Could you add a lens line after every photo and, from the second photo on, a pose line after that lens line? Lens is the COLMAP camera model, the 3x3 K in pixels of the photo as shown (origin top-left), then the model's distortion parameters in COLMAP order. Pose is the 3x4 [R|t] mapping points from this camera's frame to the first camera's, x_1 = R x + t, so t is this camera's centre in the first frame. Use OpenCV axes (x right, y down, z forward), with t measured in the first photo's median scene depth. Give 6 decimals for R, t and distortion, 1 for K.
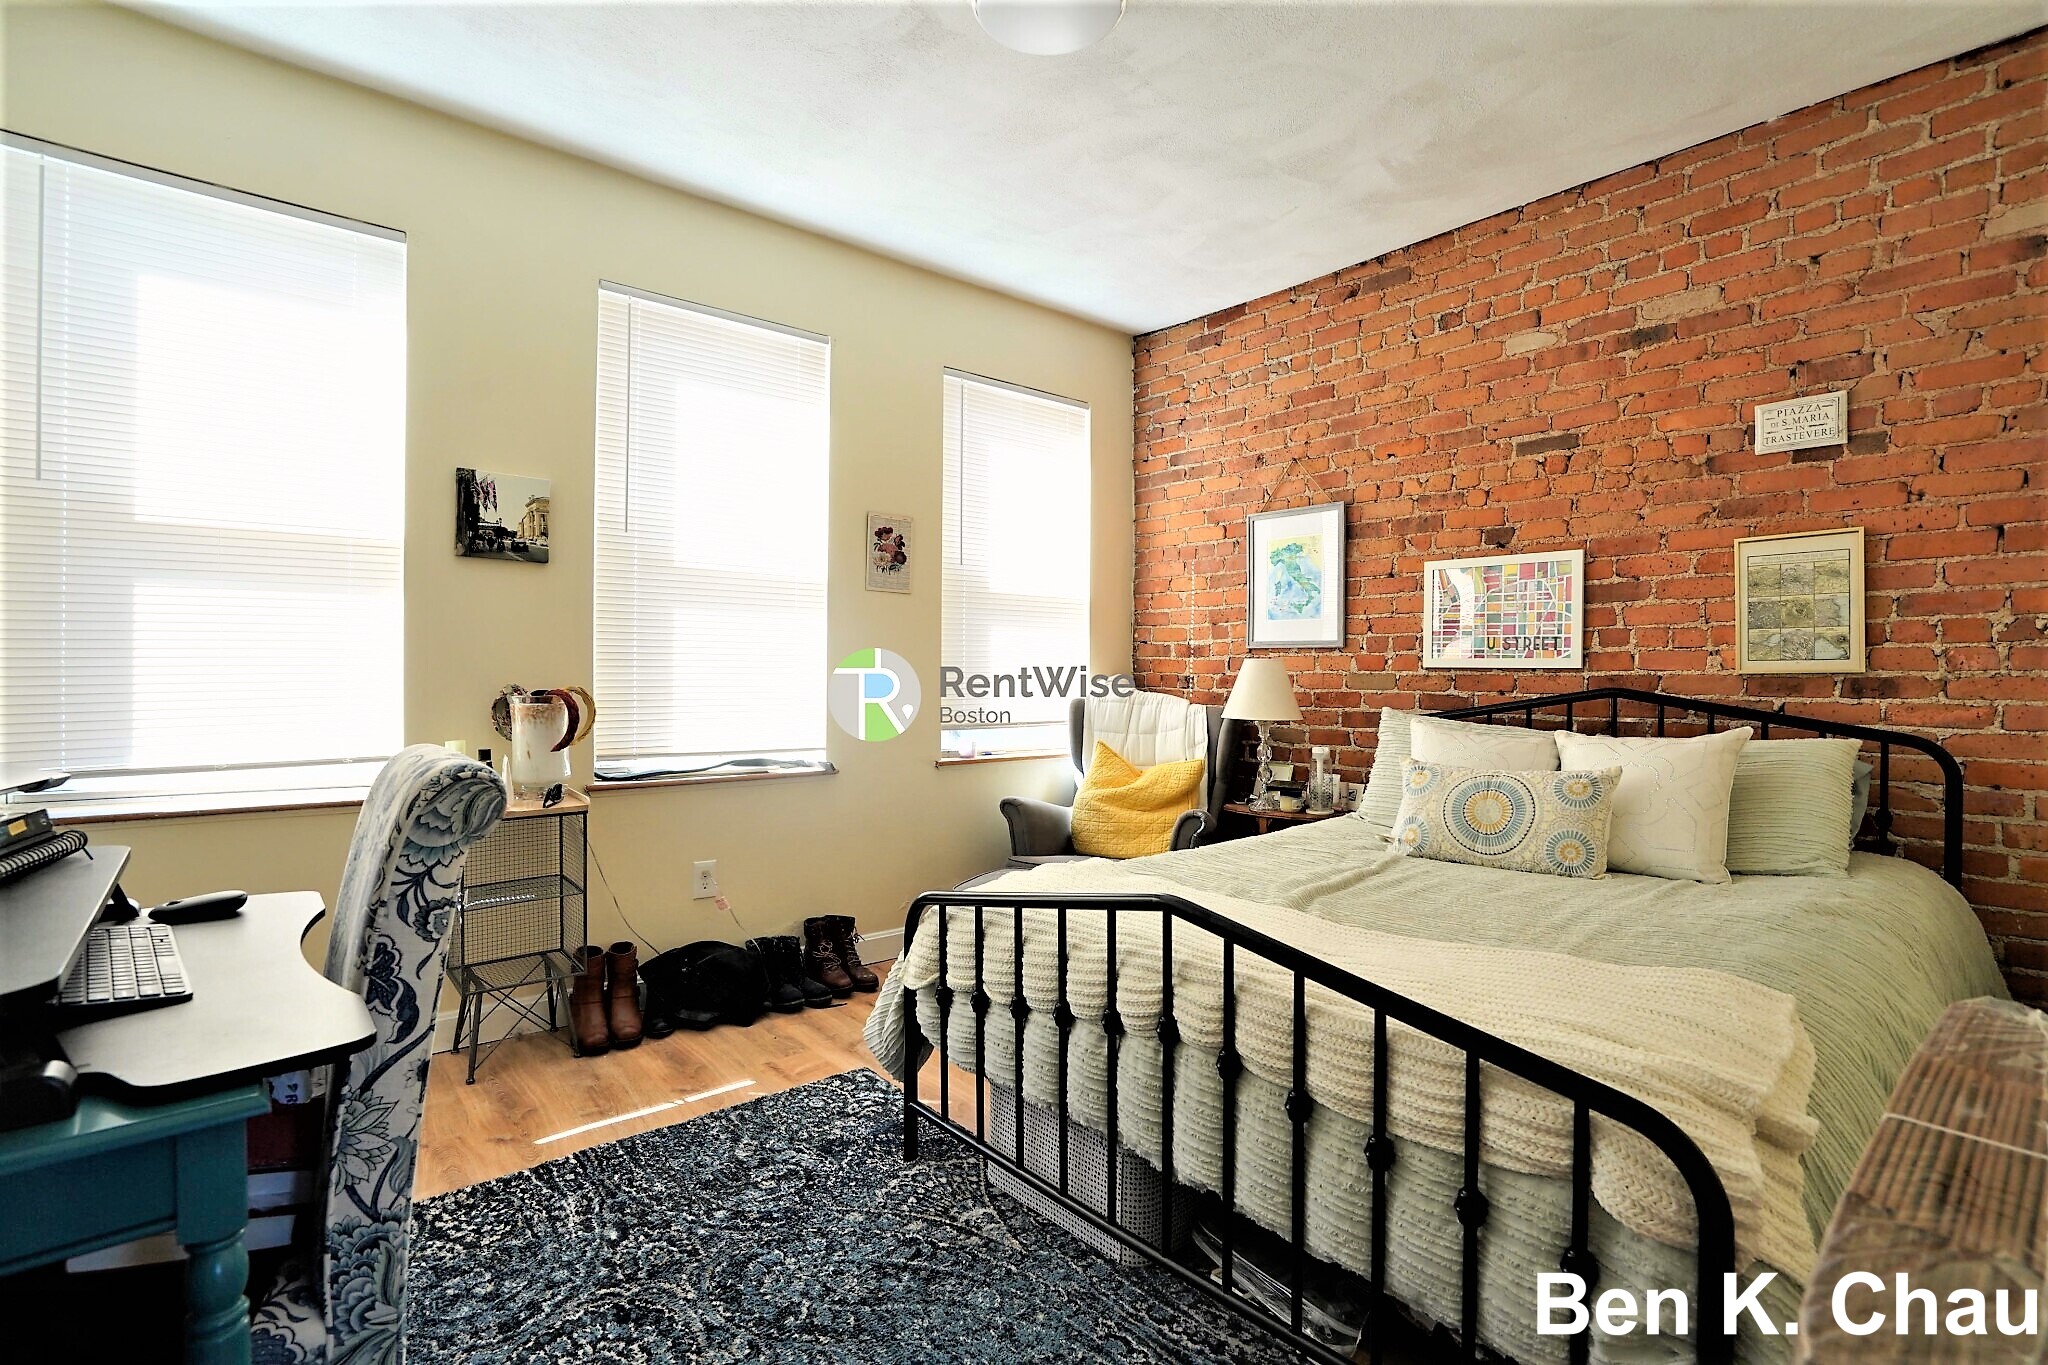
lens RADIAL K [[948.3, 0, 1024.0], [0, 948.3, 682.5], [0, 0, 1]] dist [0.001370, 0.028191]
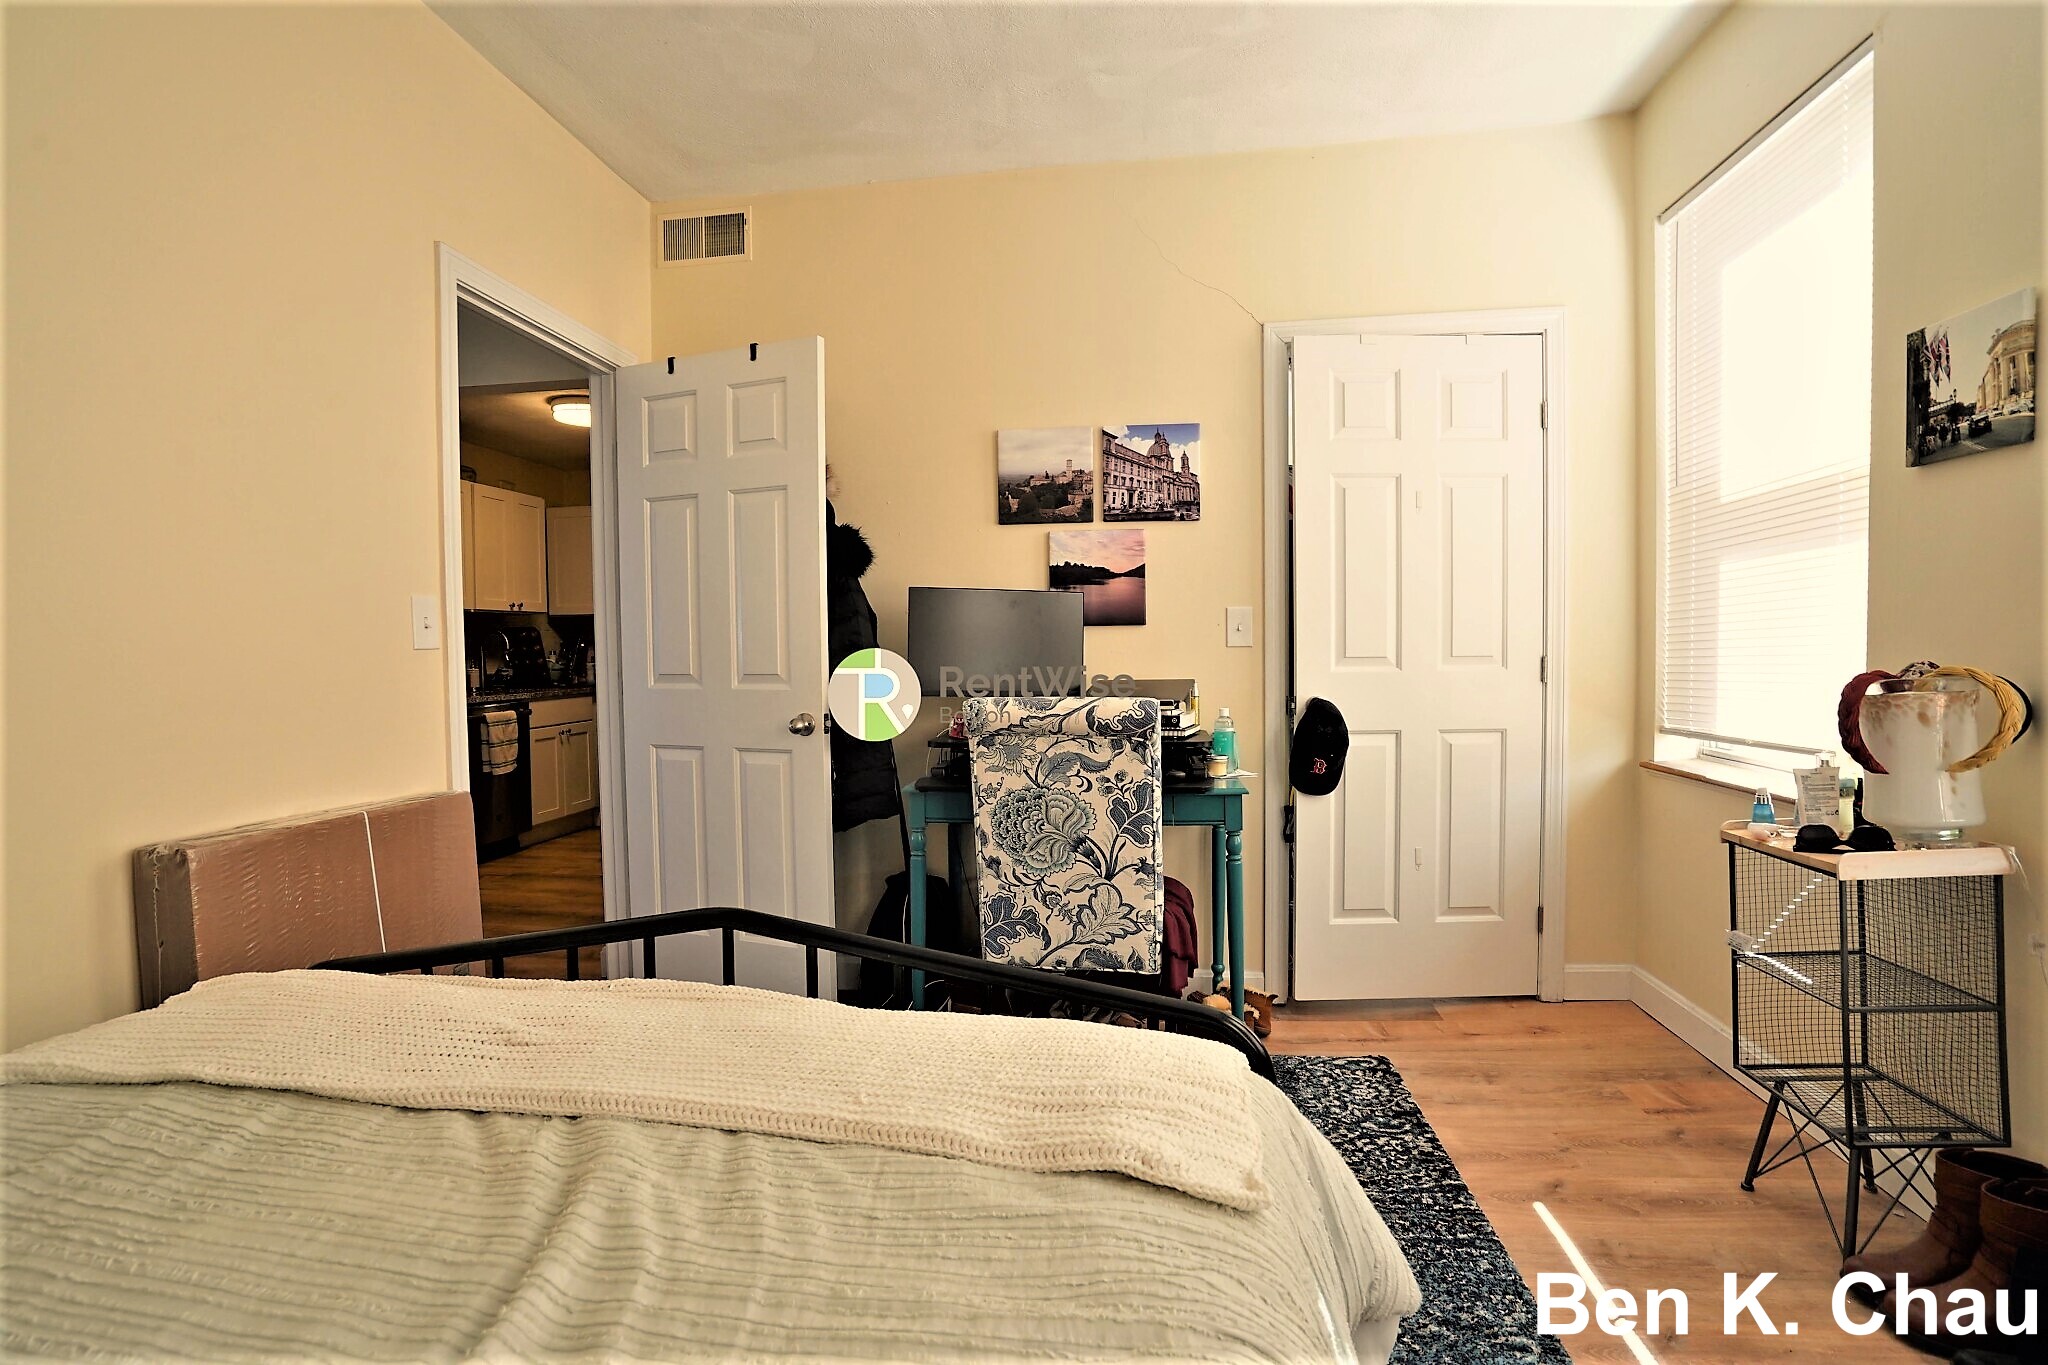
lens RADIAL K [[1020.7, 0, 1012.7], [0, 1020.7, 675.2], [0, 0, 1]] dist [-0.074745, 0.037478]
pose [[-0.754697, 0.022386, -0.655692, 0.330432], [0.004224, 0.999563, 0.029264, -0.010613], [0.656060, 0.019316, -0.754461, 1.104154]]
